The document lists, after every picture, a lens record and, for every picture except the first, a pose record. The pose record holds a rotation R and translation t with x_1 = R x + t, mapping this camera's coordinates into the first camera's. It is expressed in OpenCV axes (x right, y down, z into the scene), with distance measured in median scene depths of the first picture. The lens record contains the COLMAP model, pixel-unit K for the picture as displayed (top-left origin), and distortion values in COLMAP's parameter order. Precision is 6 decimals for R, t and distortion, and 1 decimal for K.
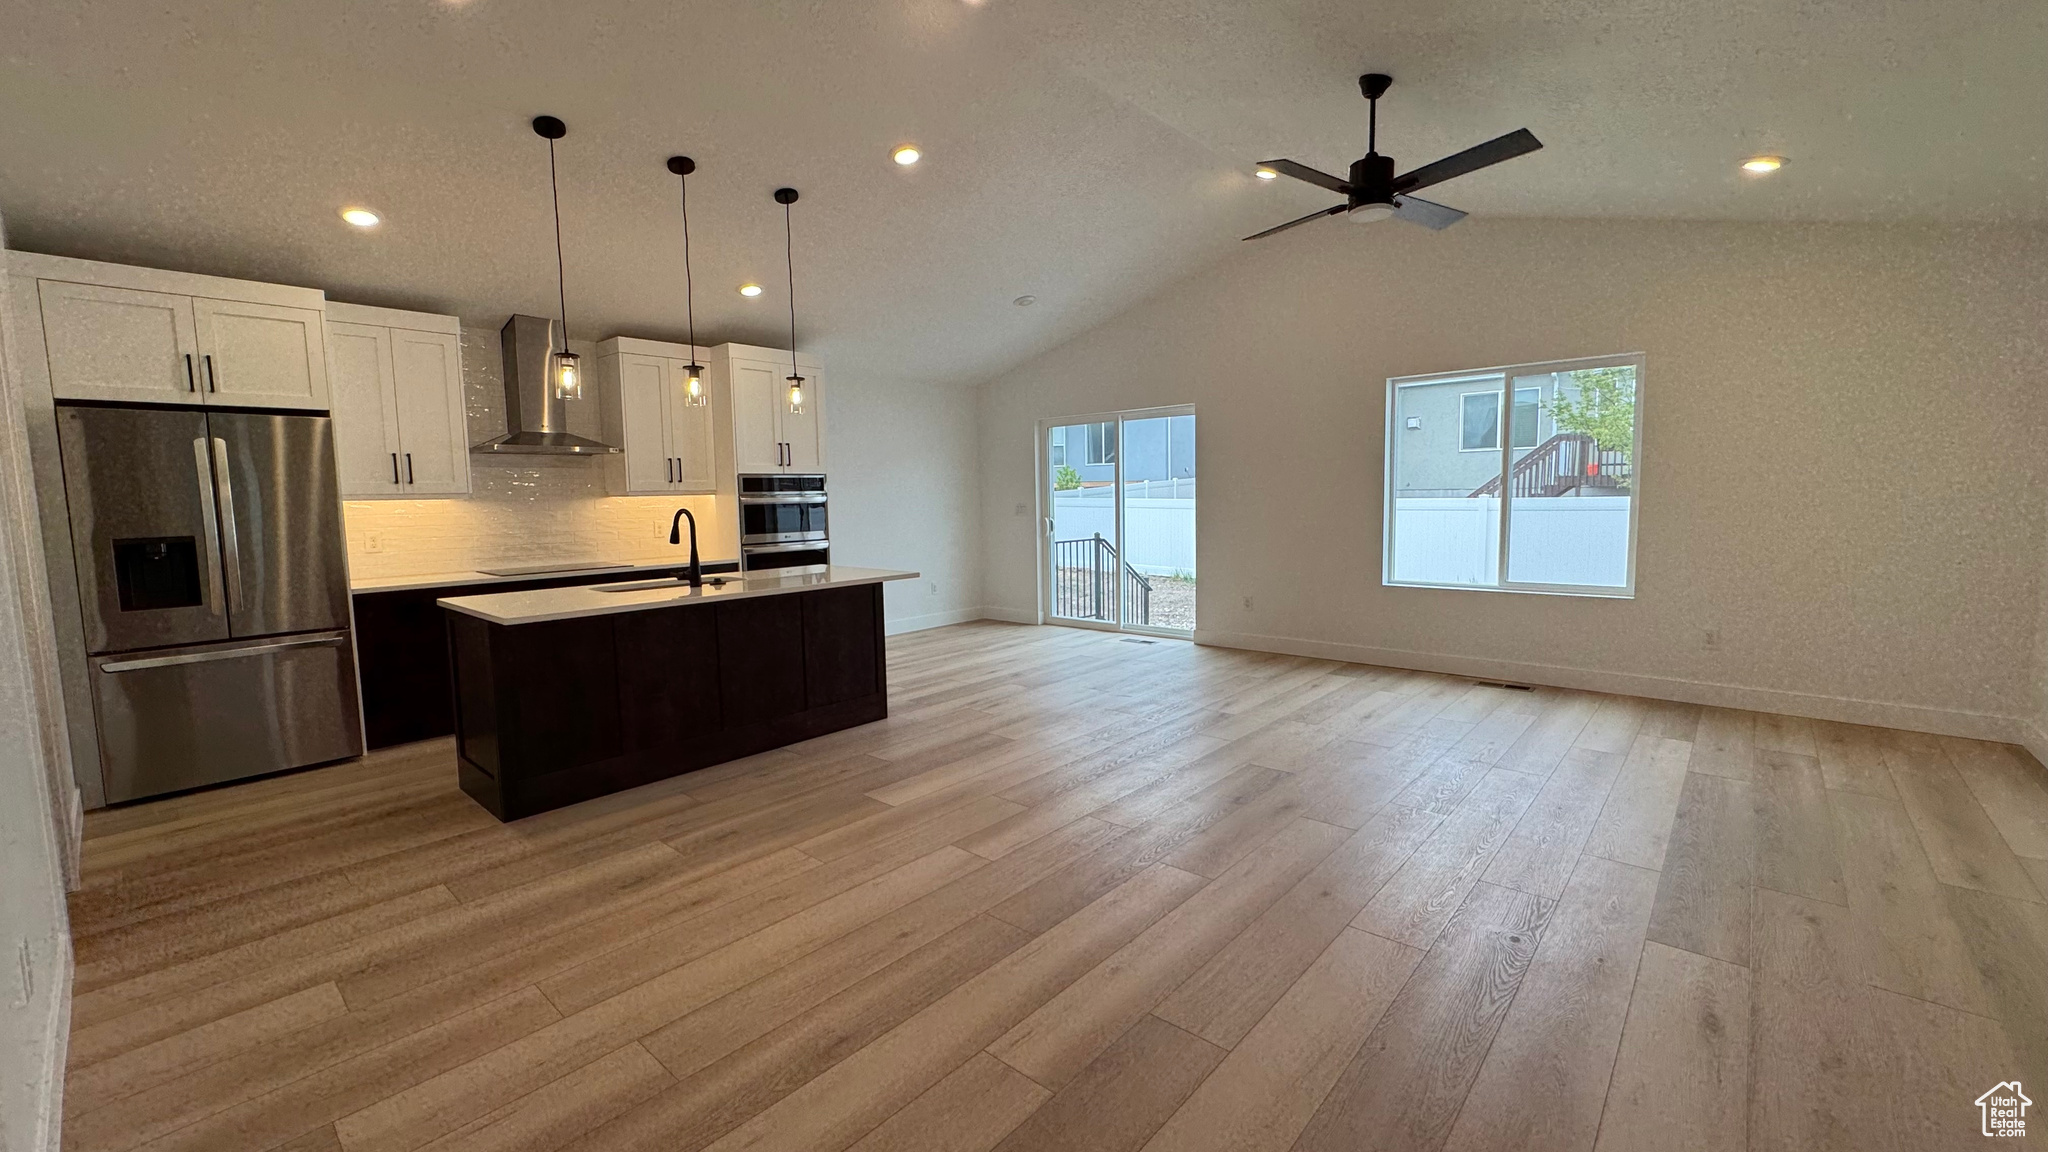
lens RADIAL K [[815.0, 0, 1024.8], [0, 815.0, 571.7], [0, 0, 1]] dist [-0.001646, 0.000149]
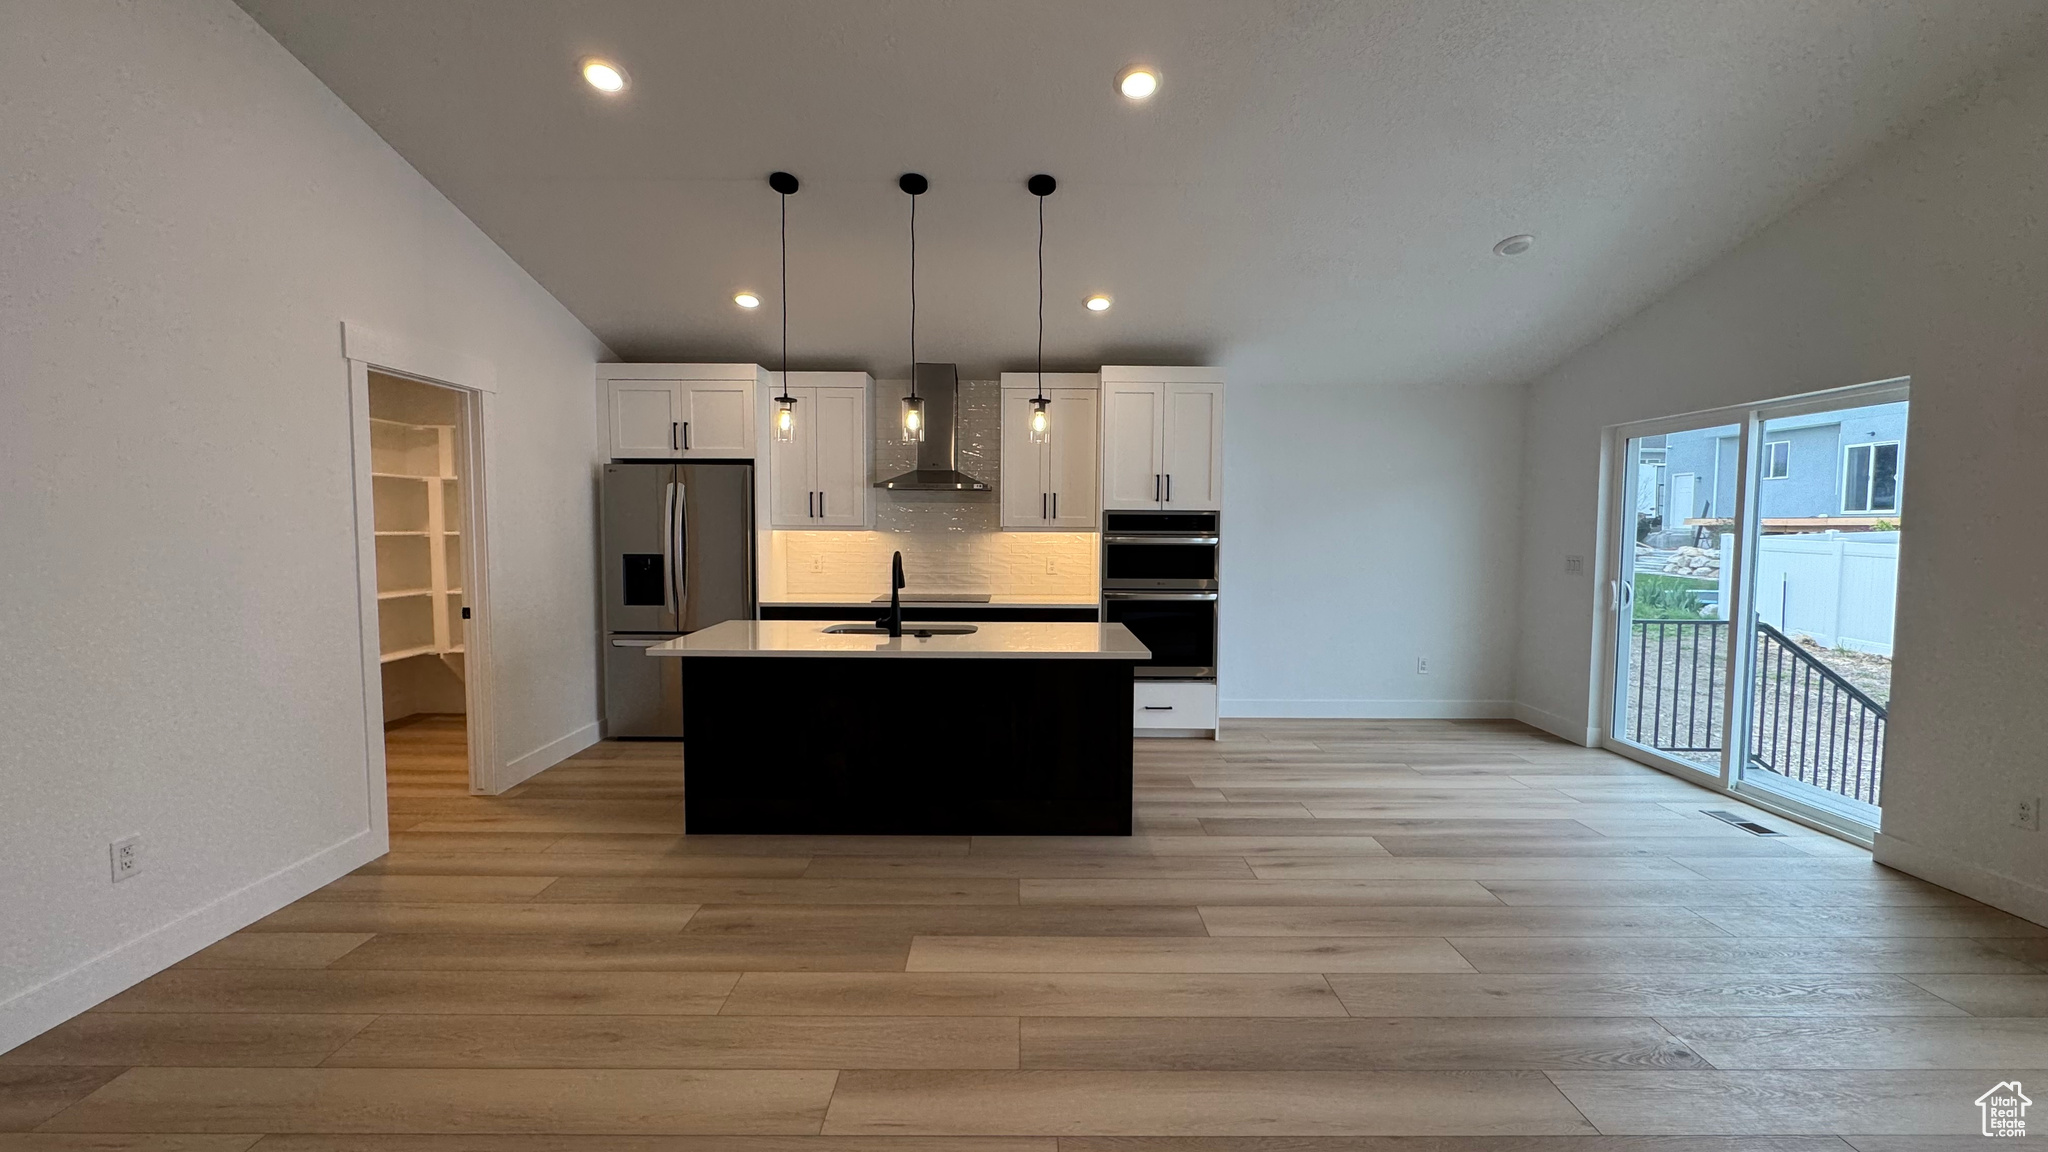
lens RADIAL K [[815.0, 0, 1024.8], [0, 815.0, 571.7], [0, 0, 1]] dist [-0.001646, 0.000149]
pose [[0.671038, 0.067682, -0.738327, 0.291052], [-0.090688, 0.995840, 0.008864, -0.059533], [0.735856, 0.061010, 0.674384, 0.377898]]
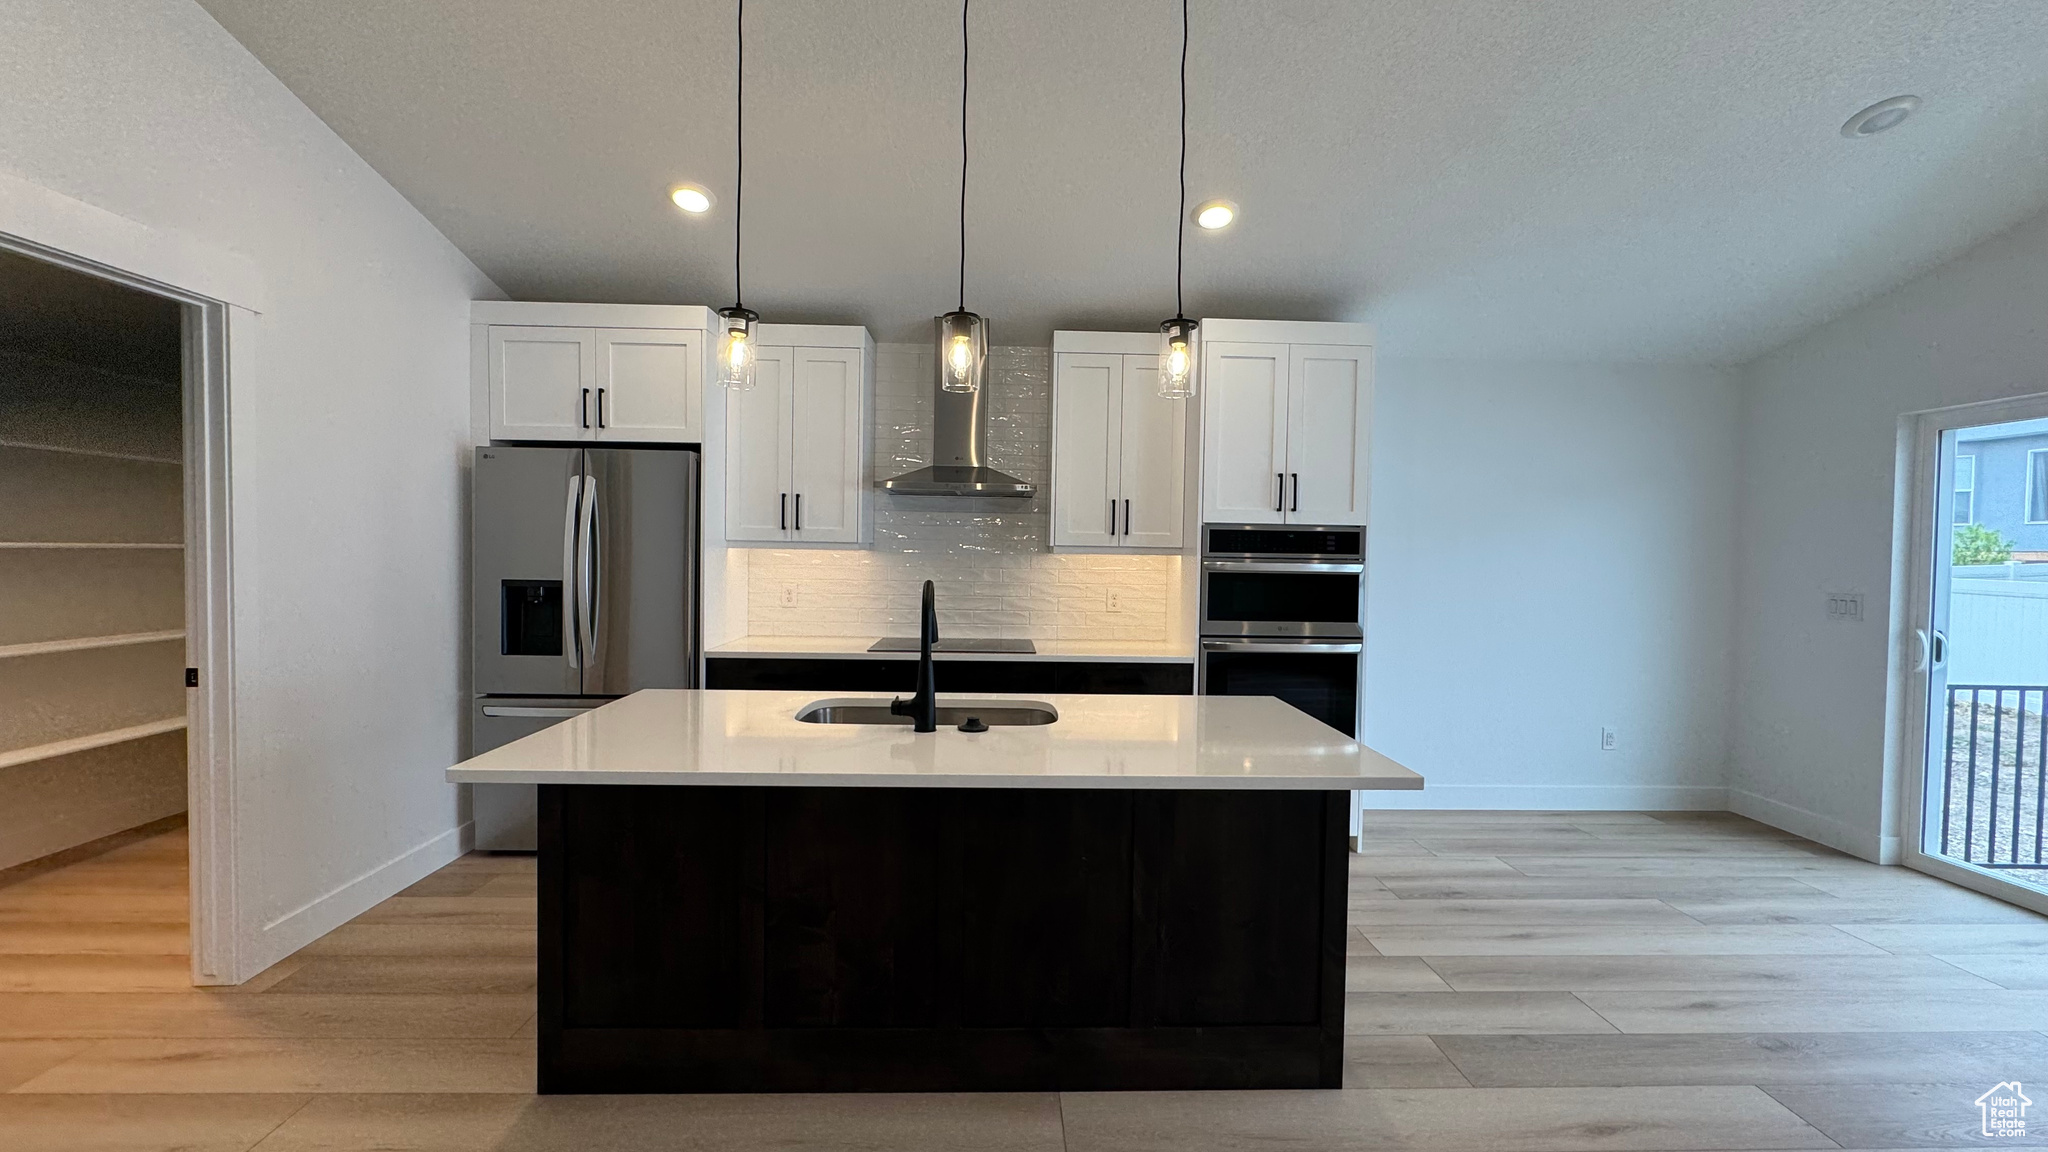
lens RADIAL K [[815.0, 0, 1024.8], [0, 815.0, 571.7], [0, 0, 1]] dist [-0.001646, 0.000149]
pose [[0.691003, 0.049972, -0.721123, 0.010485], [-0.099258, 0.994717, -0.026181, -0.059450], [0.716005, 0.089668, 0.692312, 0.529049]]
